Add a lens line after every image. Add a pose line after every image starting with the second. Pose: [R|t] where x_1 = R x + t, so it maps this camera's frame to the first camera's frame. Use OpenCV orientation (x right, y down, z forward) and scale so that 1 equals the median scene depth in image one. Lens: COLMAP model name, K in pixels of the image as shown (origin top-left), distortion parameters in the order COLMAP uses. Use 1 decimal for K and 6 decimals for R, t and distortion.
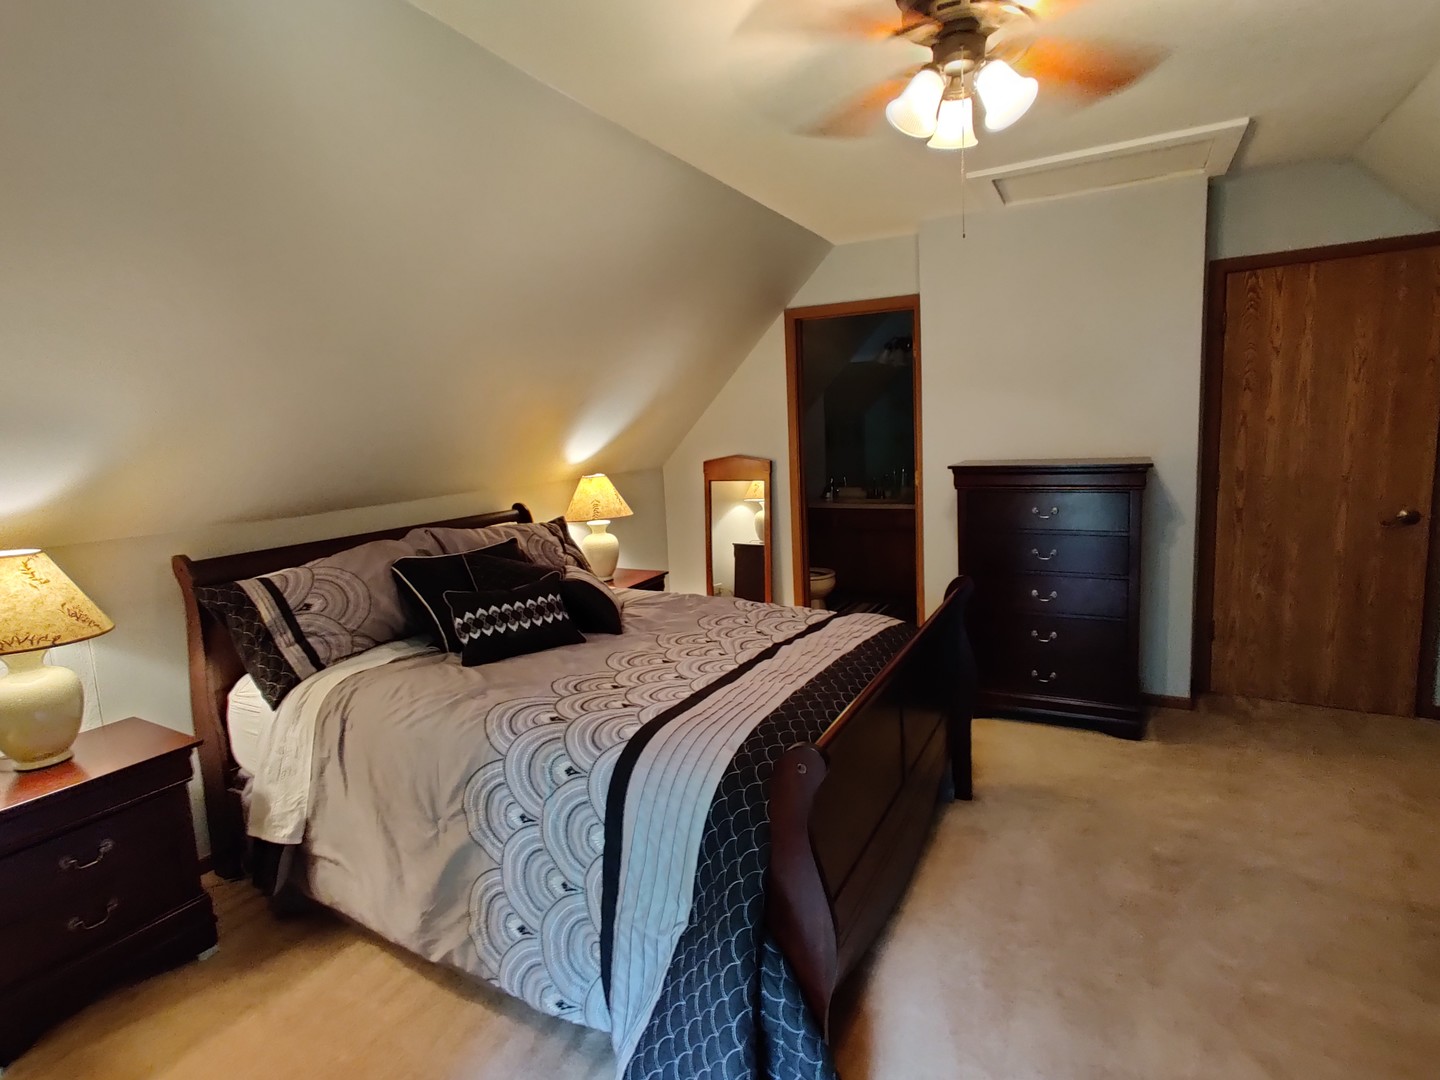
lens RADIAL K [[830.1, 0, 749.2], [0, 830.1, 520.9], [0, 0, 1]] dist [-0.000526, 0.005199]
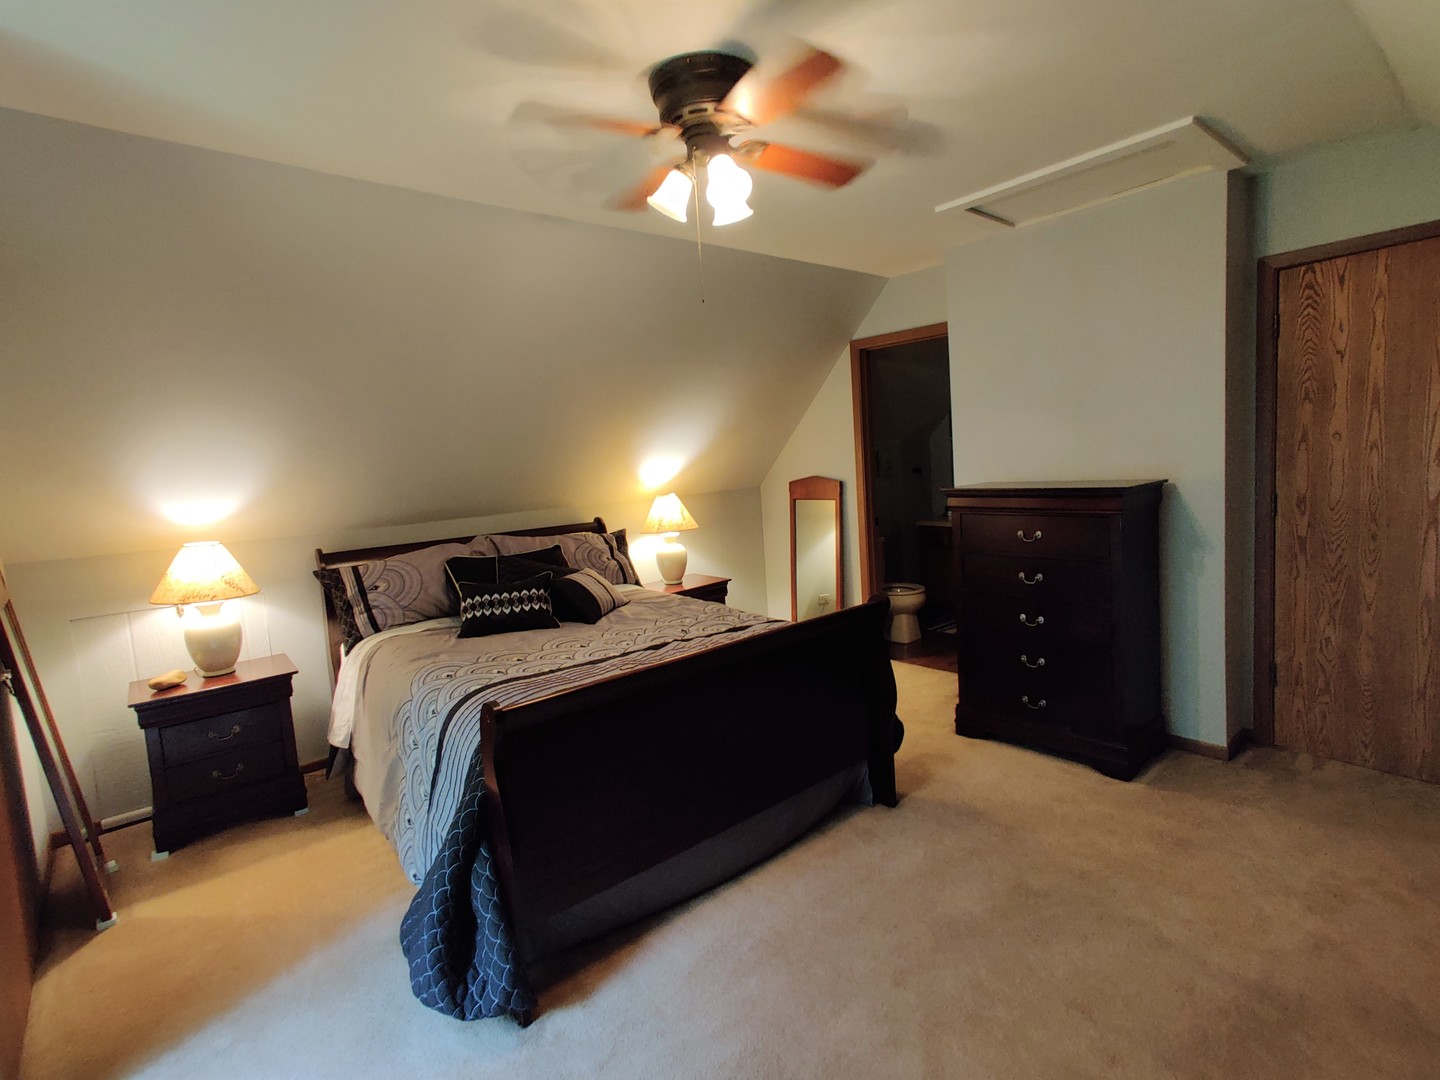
lens RADIAL K [[830.1, 0, 749.2], [0, 830.1, 520.9], [0, 0, 1]] dist [-0.000526, 0.005199]
pose [[0.911993, 0.018788, -0.409775, 0.563854], [-0.024448, 0.999664, -0.008577, -0.013886], [0.409476, 0.017840, 0.912146, -0.042506]]
